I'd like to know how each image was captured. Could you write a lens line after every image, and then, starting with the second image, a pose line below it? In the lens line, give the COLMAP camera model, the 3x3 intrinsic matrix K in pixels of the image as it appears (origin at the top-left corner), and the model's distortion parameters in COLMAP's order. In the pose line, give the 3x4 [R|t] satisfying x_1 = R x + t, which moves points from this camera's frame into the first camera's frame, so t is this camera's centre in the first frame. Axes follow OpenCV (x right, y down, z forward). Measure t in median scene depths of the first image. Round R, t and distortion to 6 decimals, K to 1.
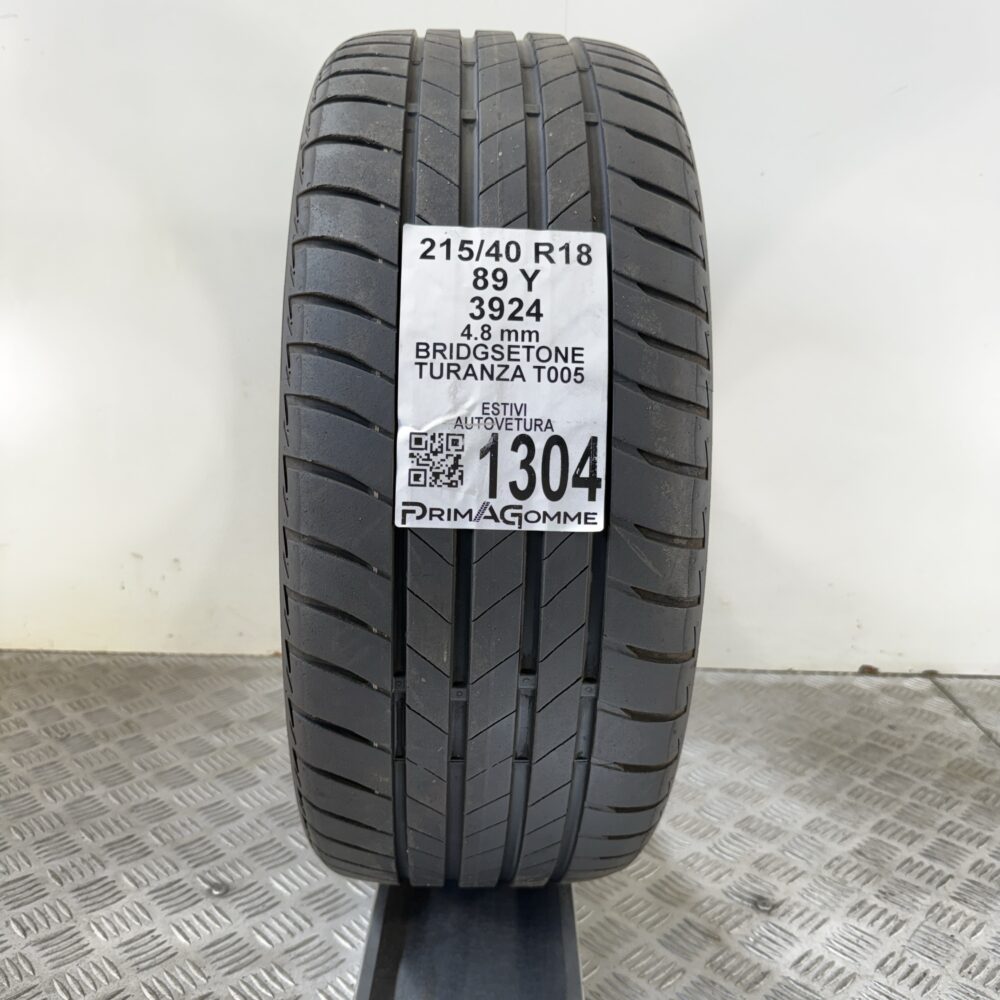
lens RADIAL K [[1002.0, 0, 500.0], [0, 1002.0, 500.0], [0, 0, 1]] dist [0.150600, -0.442745]
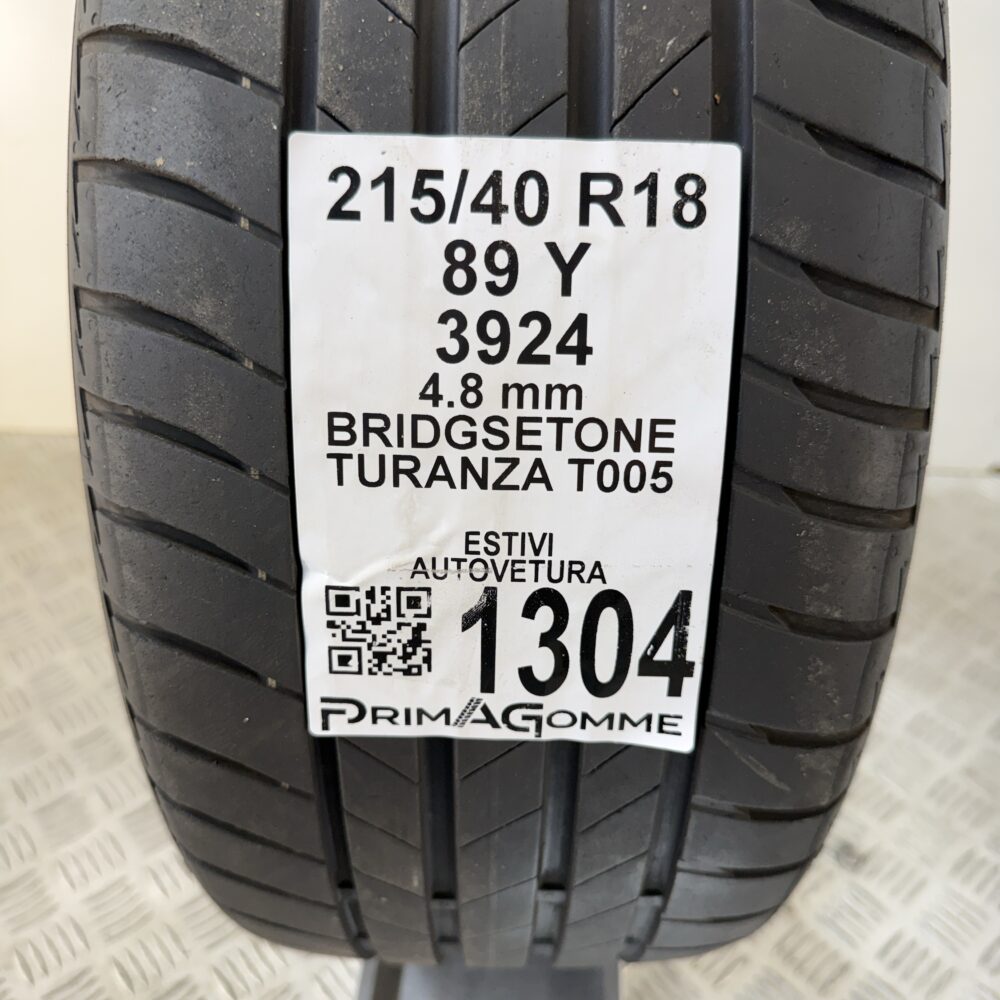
lens RADIAL K [[1002.0, 0, 500.0], [0, 1002.0, 500.0], [0, 0, 1]] dist [0.150600, -0.442745]
pose [[0.998107, 0.020116, -0.058110, 0.028423], [0.003467, 0.925074, 0.379772, -0.299931], [0.061396, -0.379254, 0.923253, 0.539338]]
